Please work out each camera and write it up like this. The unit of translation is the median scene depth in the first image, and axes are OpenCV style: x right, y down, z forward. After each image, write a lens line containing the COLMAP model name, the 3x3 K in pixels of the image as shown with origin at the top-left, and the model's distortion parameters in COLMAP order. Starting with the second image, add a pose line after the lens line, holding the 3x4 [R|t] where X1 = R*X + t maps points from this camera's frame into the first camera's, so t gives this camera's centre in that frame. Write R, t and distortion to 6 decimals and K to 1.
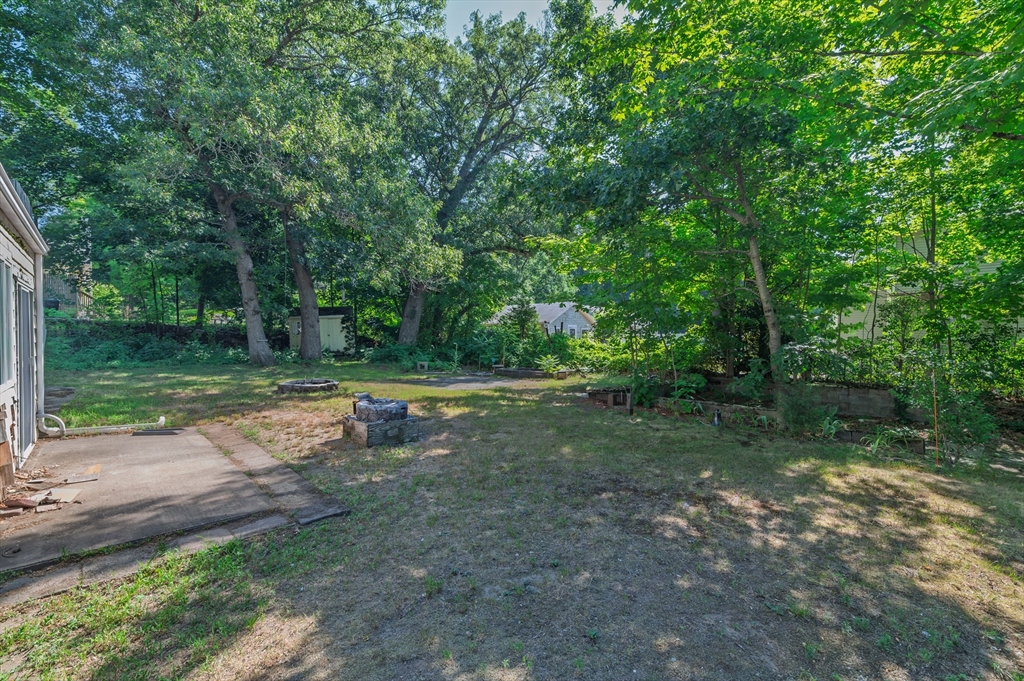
lens RADIAL K [[487.7, 0, 510.4], [0, 487.7, 337.3], [0, 0, 1]] dist [0.020530, 0.000449]
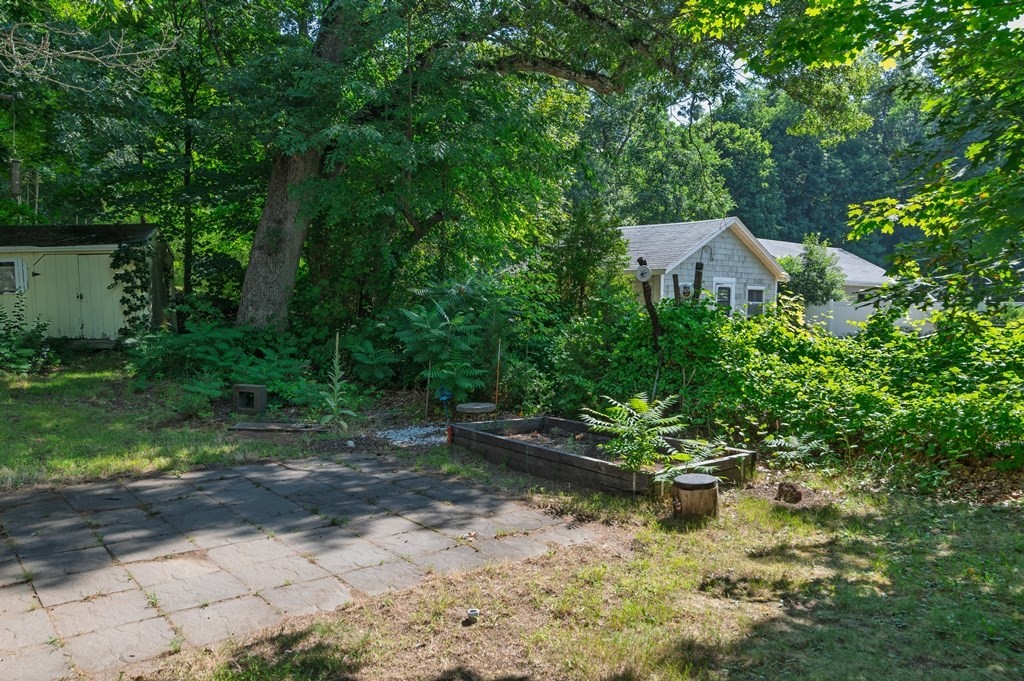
lens RADIAL K [[816.2, 0, 508.8], [0, 816.2, 342.2], [0, 0, 1]] dist [0.011232, 0.001033]
pose [[0.992601, 0.018870, -0.119950, 0.048673], [-0.012933, 0.998661, 0.050084, -0.006037], [0.120735, -0.048162, 0.991516, 0.464433]]
